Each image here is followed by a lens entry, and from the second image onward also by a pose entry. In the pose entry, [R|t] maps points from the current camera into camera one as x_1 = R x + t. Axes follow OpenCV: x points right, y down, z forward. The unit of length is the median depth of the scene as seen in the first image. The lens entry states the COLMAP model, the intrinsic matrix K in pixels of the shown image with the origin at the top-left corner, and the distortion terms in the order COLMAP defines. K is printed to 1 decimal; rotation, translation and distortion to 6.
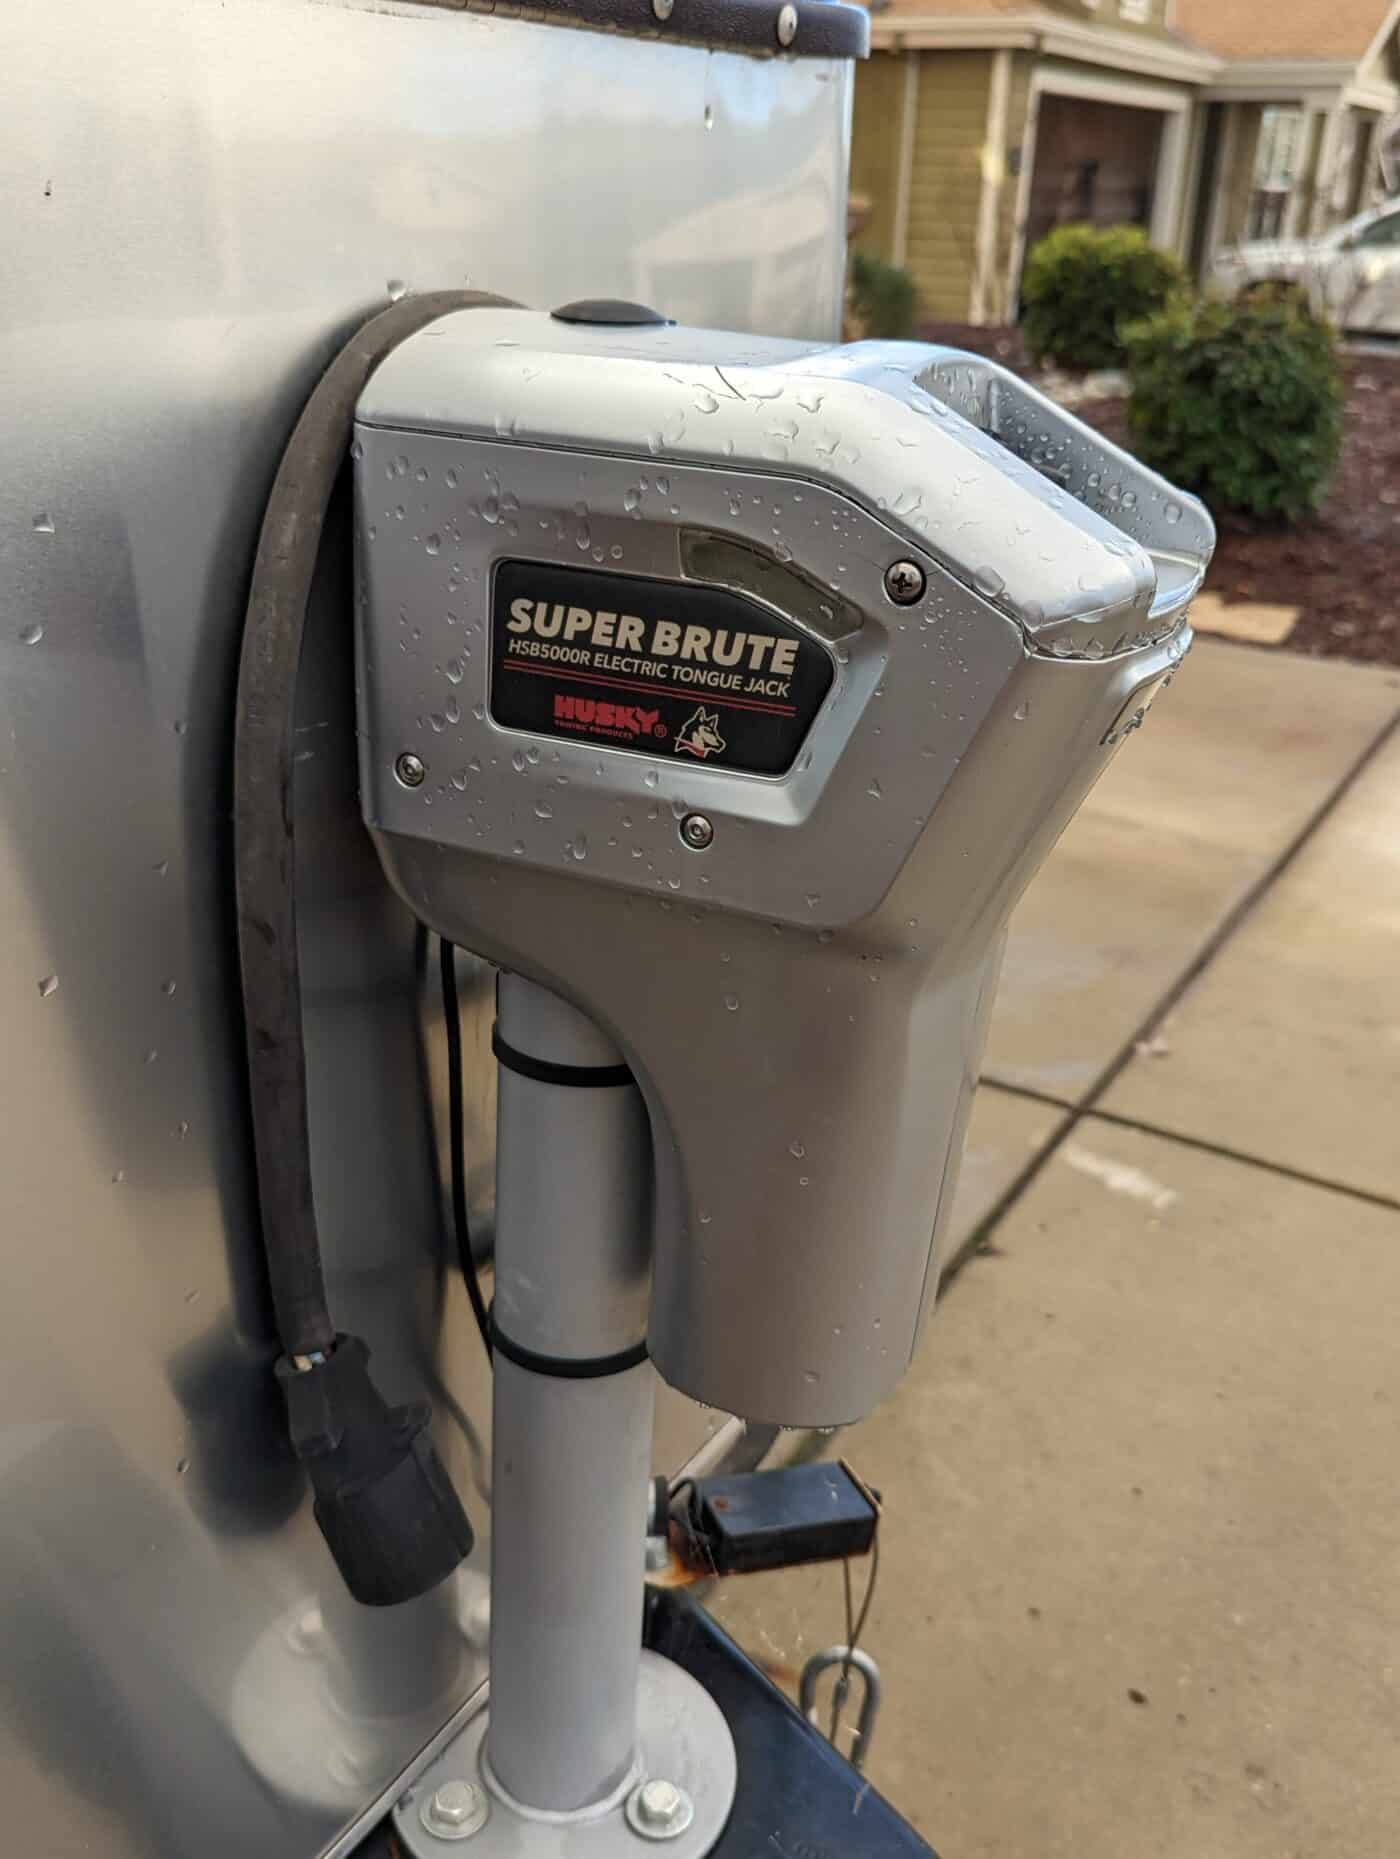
lens RADIAL K [[1738.7, 0, 704.2], [0, 1738.7, 935.6], [0, 0, 1]] dist [0.017578, 0.000000]
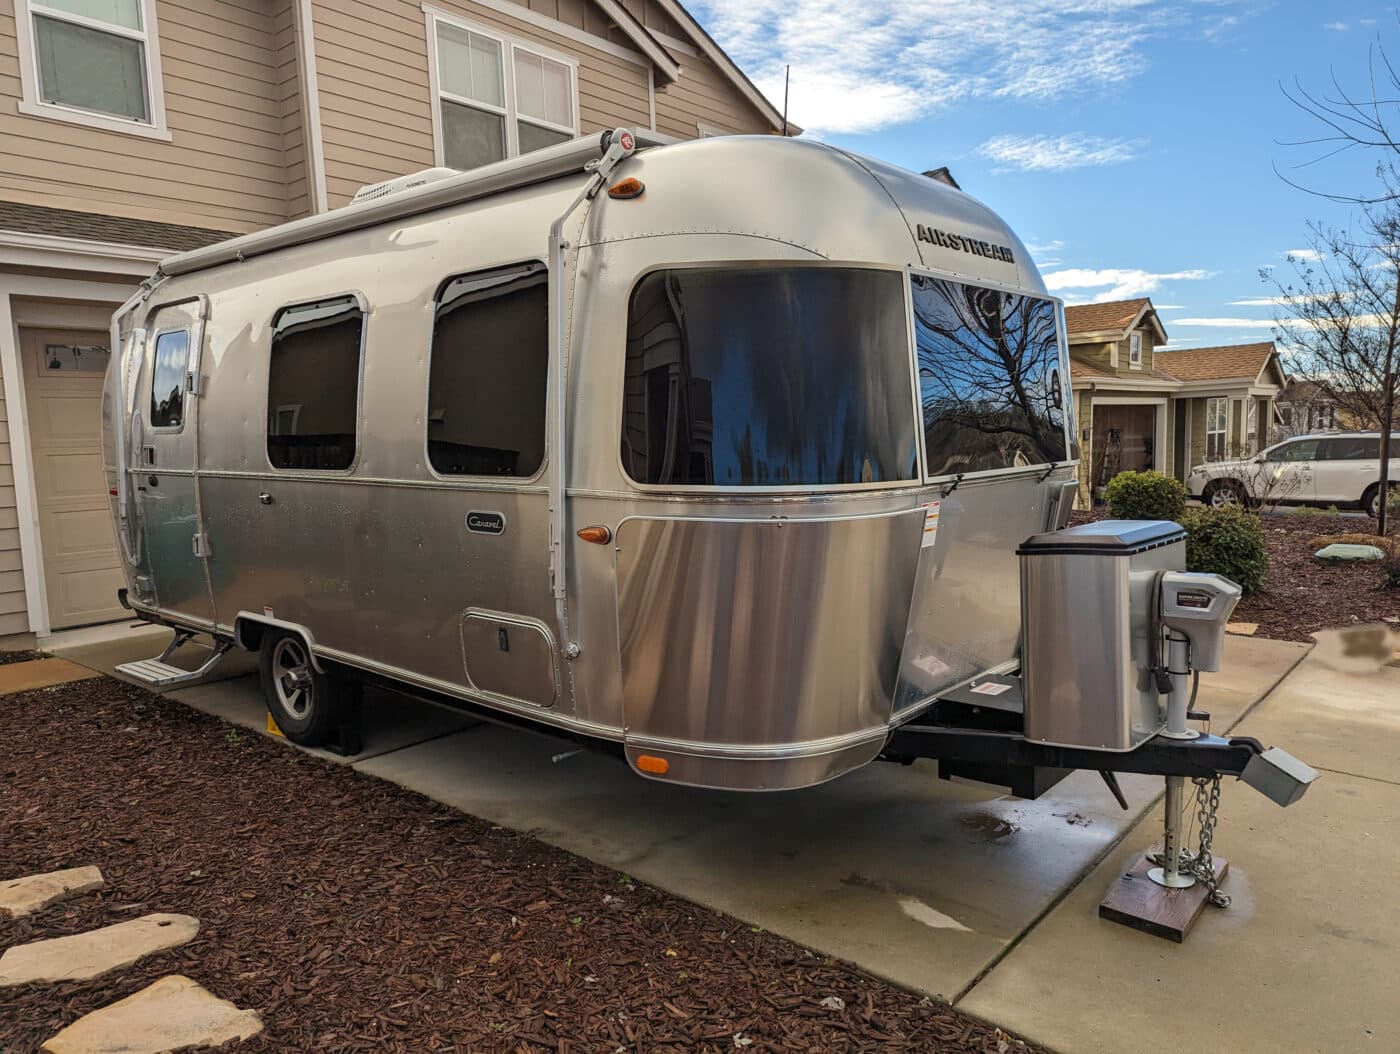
lens RADIAL K [[993.5, 0, 692.1], [0, 993.5, 528.0], [0, 0, 1]] dist [0.034372, -0.010257]
pose [[0.981189, -0.040922, -0.188661, -0.110808], [-0.018845, 0.952302, -0.304573, 0.081686], [0.192127, 0.302399, 0.933618, -0.332105]]
